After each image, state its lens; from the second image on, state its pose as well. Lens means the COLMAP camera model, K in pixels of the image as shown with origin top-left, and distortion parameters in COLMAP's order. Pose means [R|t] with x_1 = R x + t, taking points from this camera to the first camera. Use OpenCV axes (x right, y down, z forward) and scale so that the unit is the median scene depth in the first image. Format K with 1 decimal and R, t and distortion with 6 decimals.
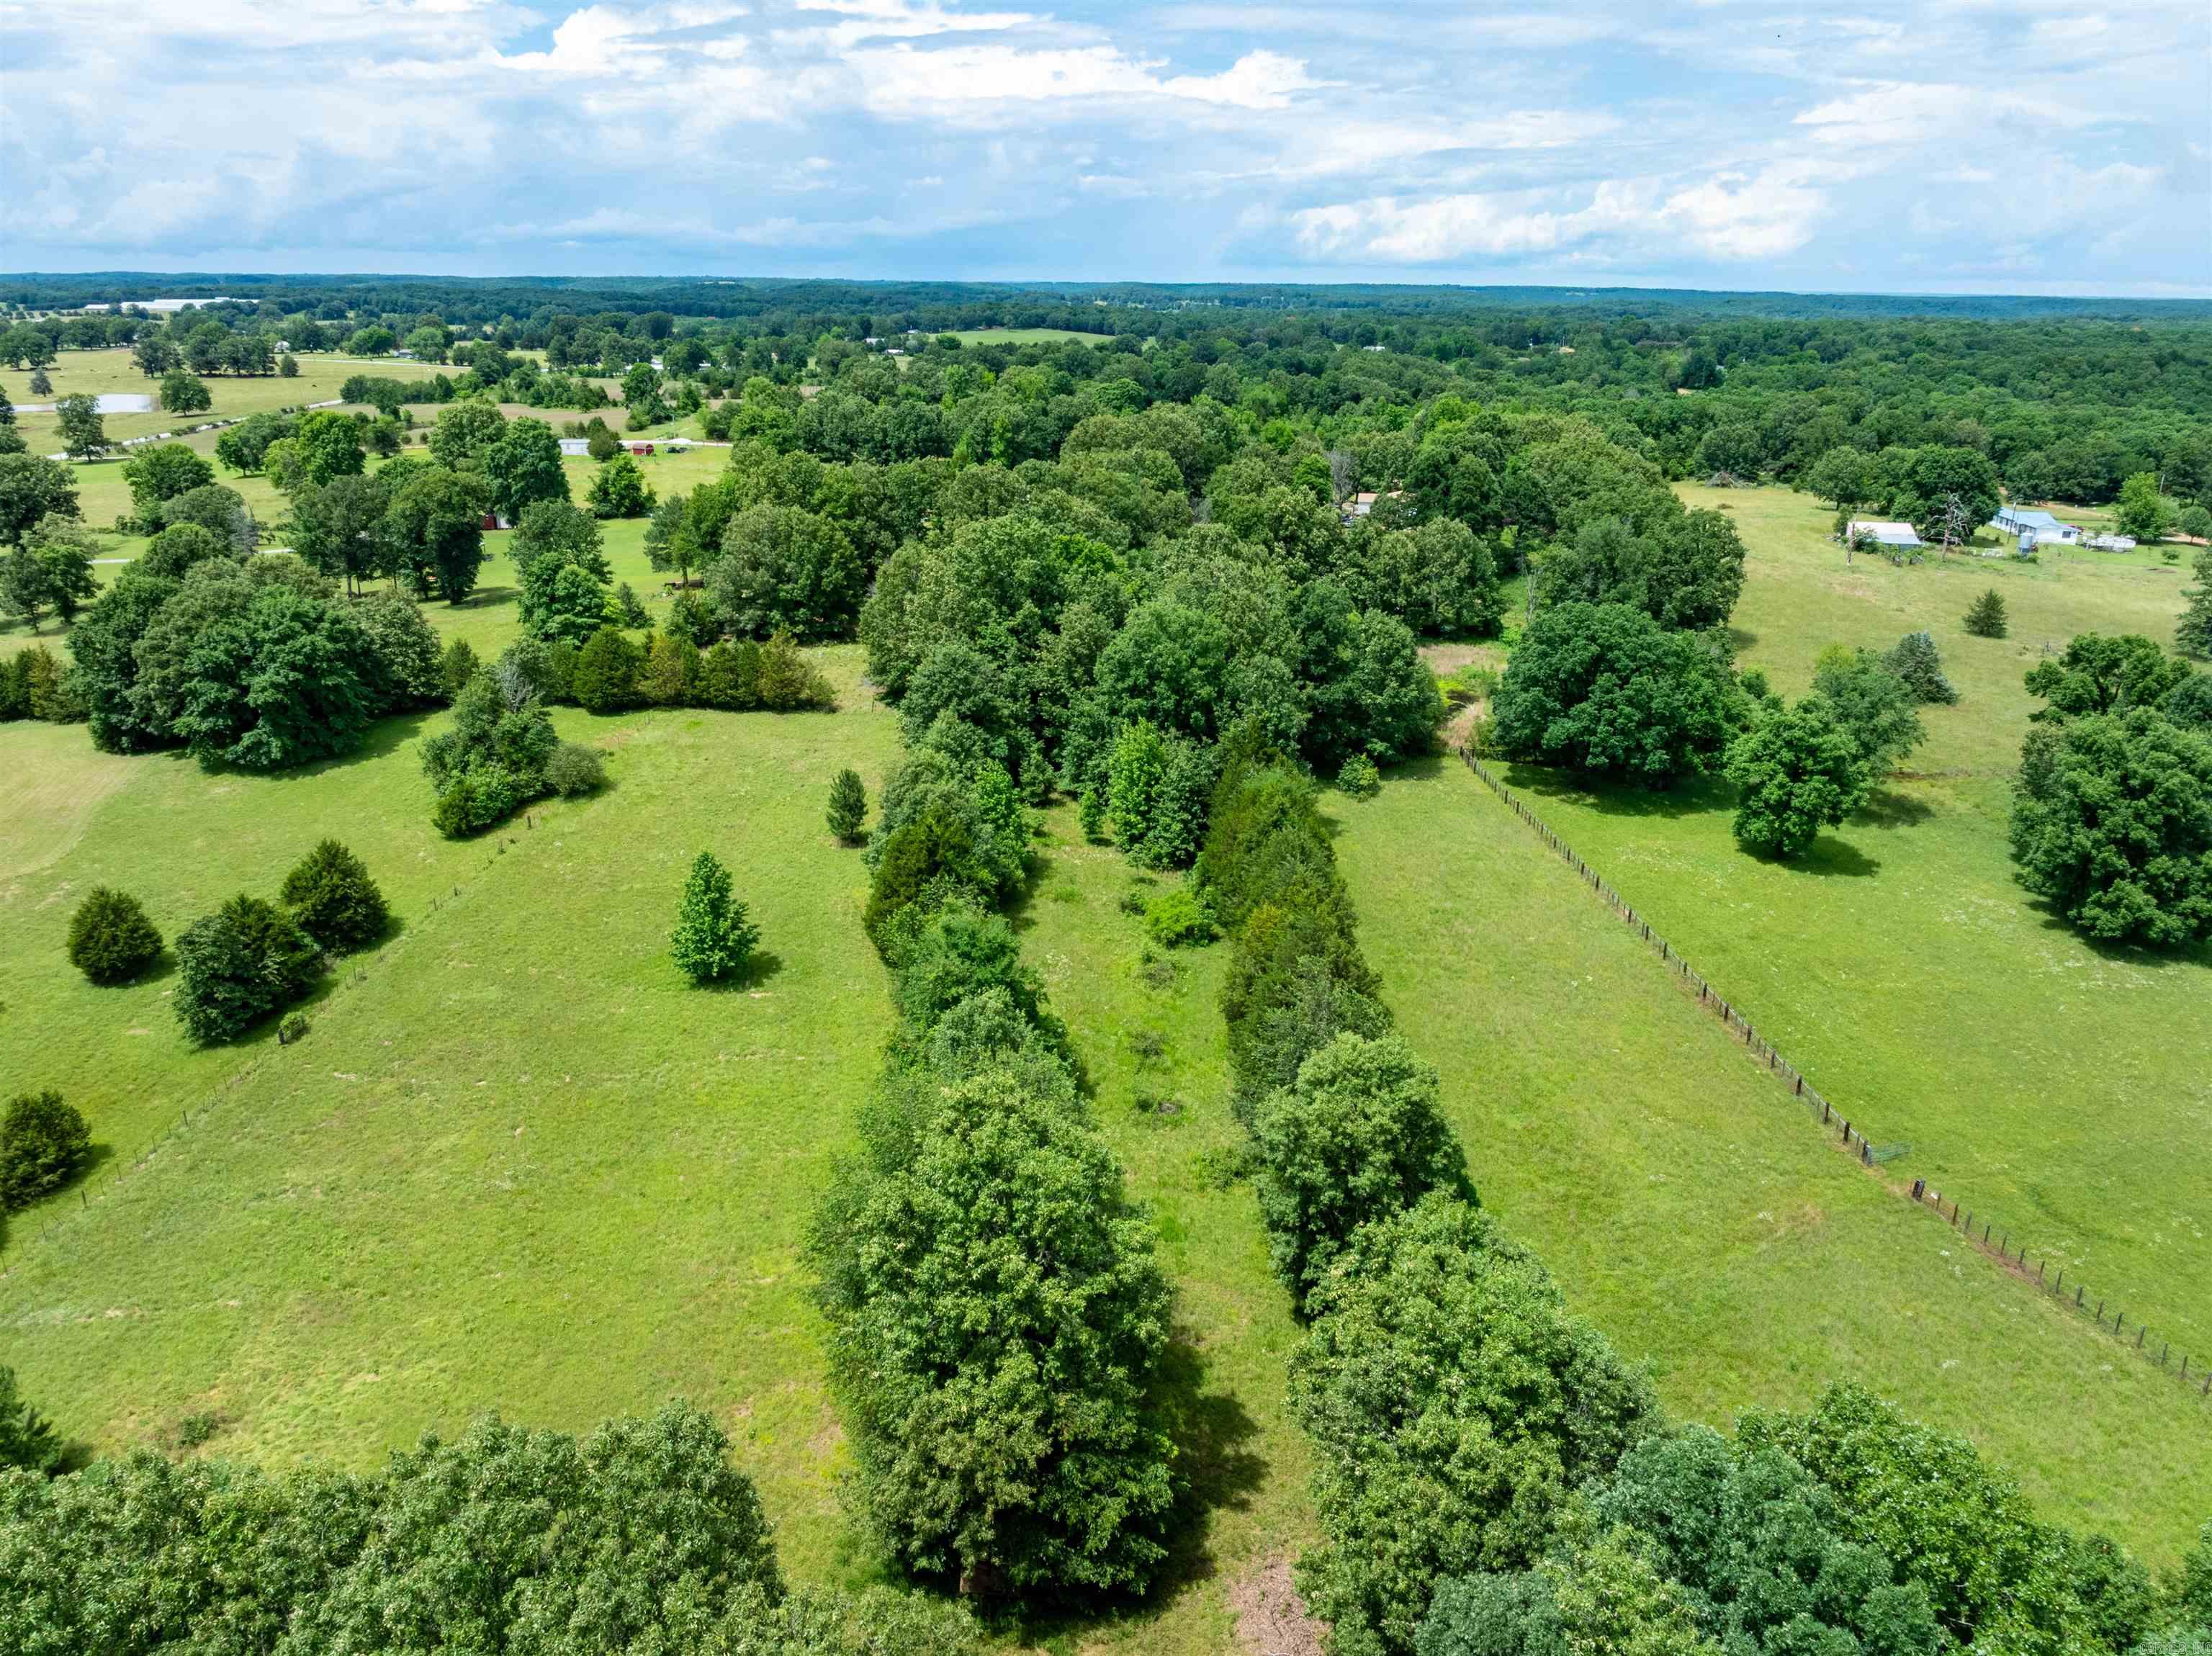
lens RADIAL K [[1565.9, 0, 1099.3], [0, 1565.9, 839.2], [0, 0, 1]] dist [-0.033682, 0.026050]
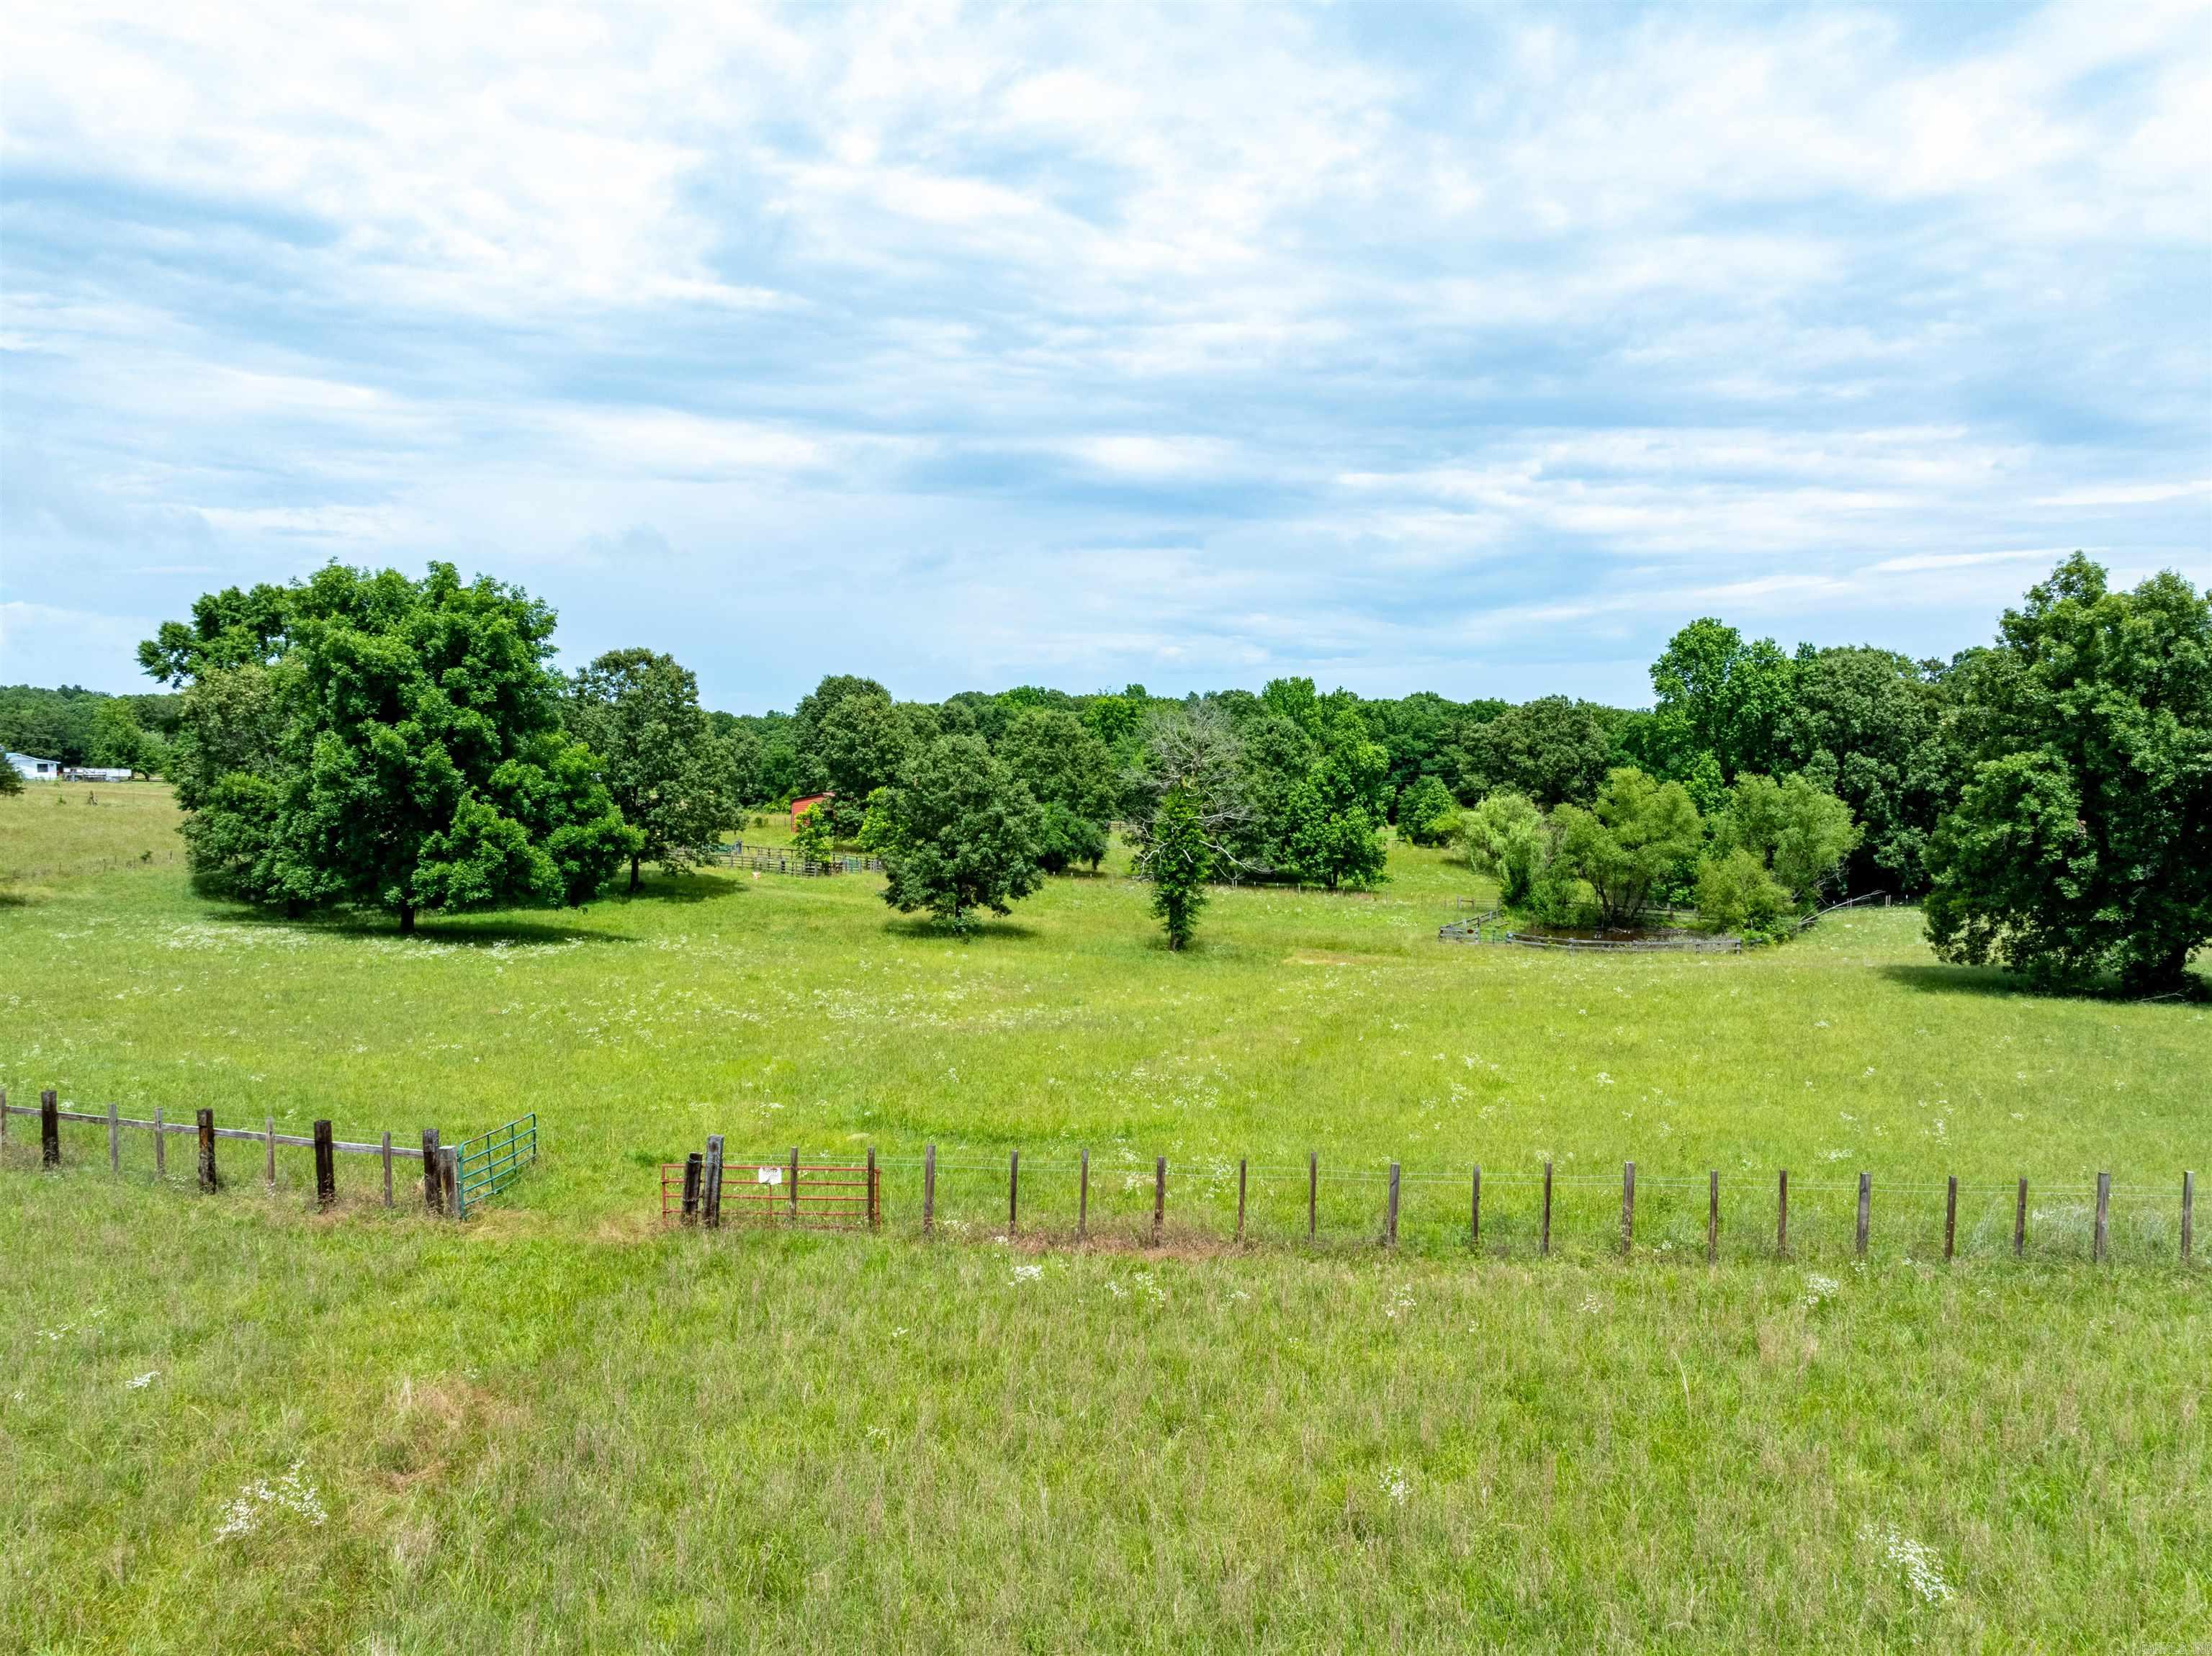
lens RADIAL K [[1565.9, 0, 1112.7], [0, 1565.9, 829.9], [0, 0, 1]] dist [-0.033682, 0.026050]
pose [[0.369843, -0.045418, 0.927983, 0.218816], [0.307515, 0.948492, -0.076137, 0.148977], [-0.876727, 0.313528, 0.364760, 0.583731]]
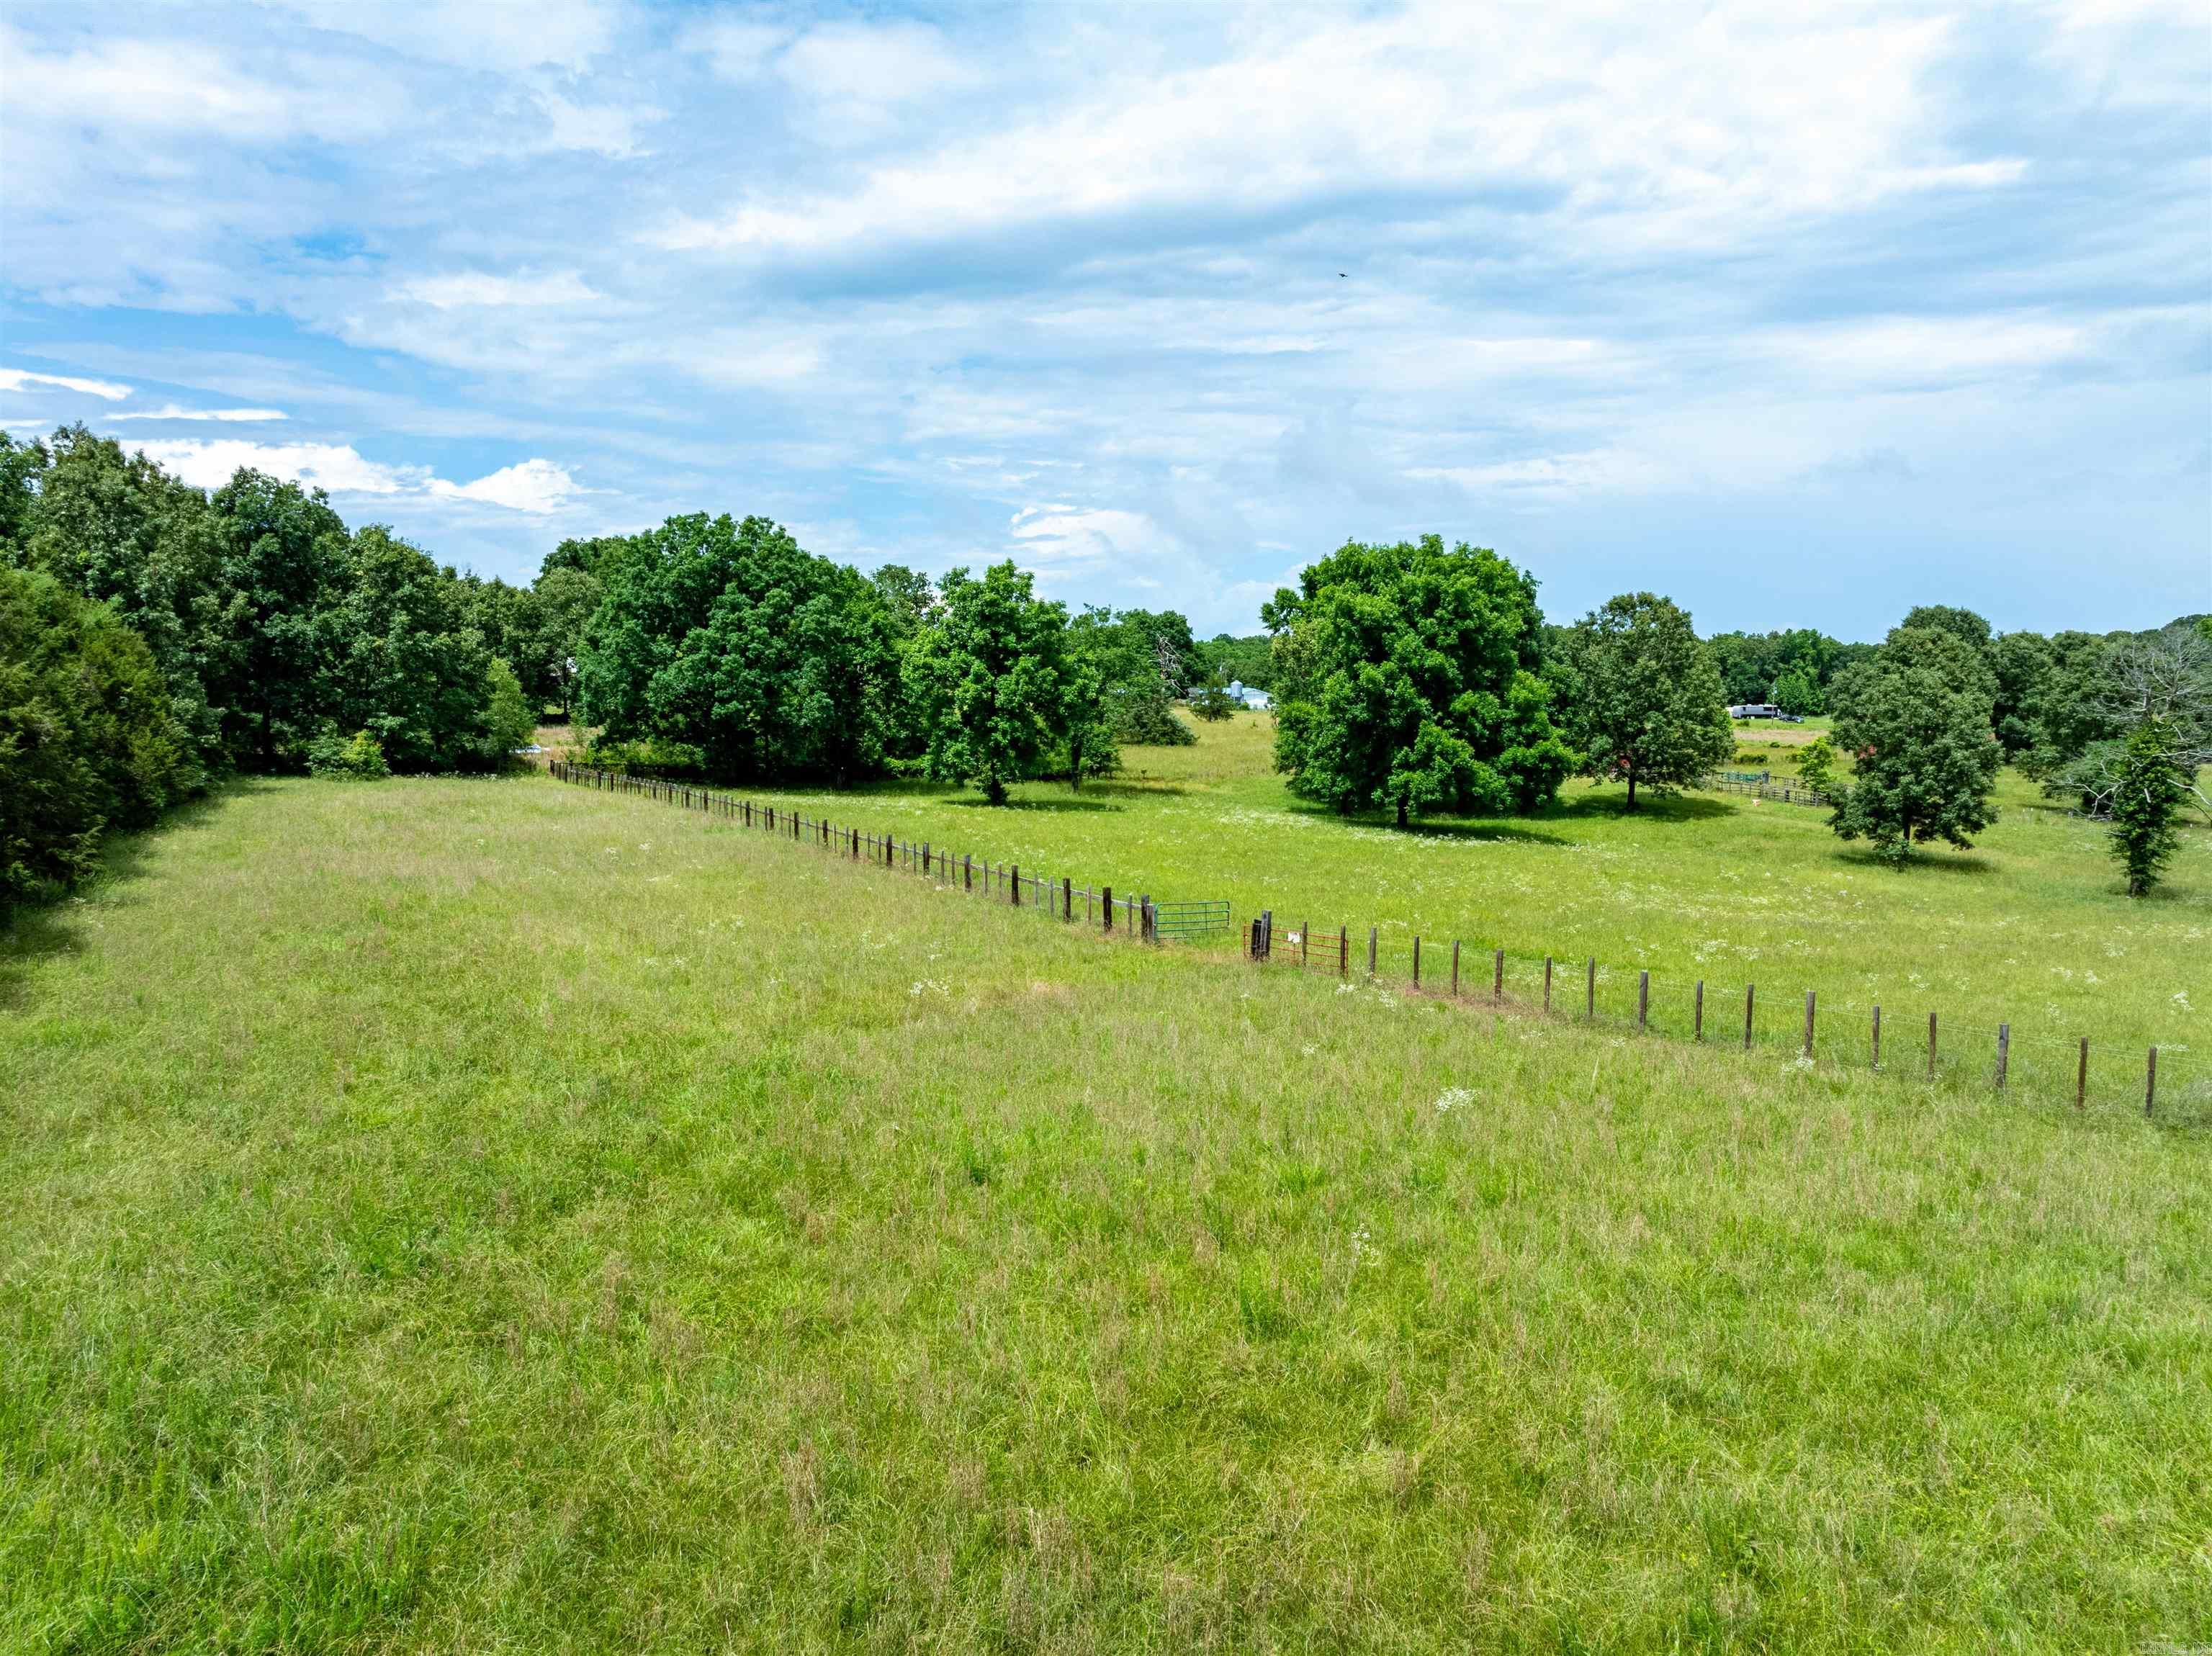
lens RADIAL K [[1565.9, 0, 1114.9], [0, 1565.9, 856.9], [0, 0, 1]] dist [-0.033682, 0.026050]
pose [[0.896732, -0.049805, 0.439763, 0.205933], [0.149832, 0.969137, -0.195767, 0.202766], [-0.416440, 0.241441, 0.876518, 0.435208]]
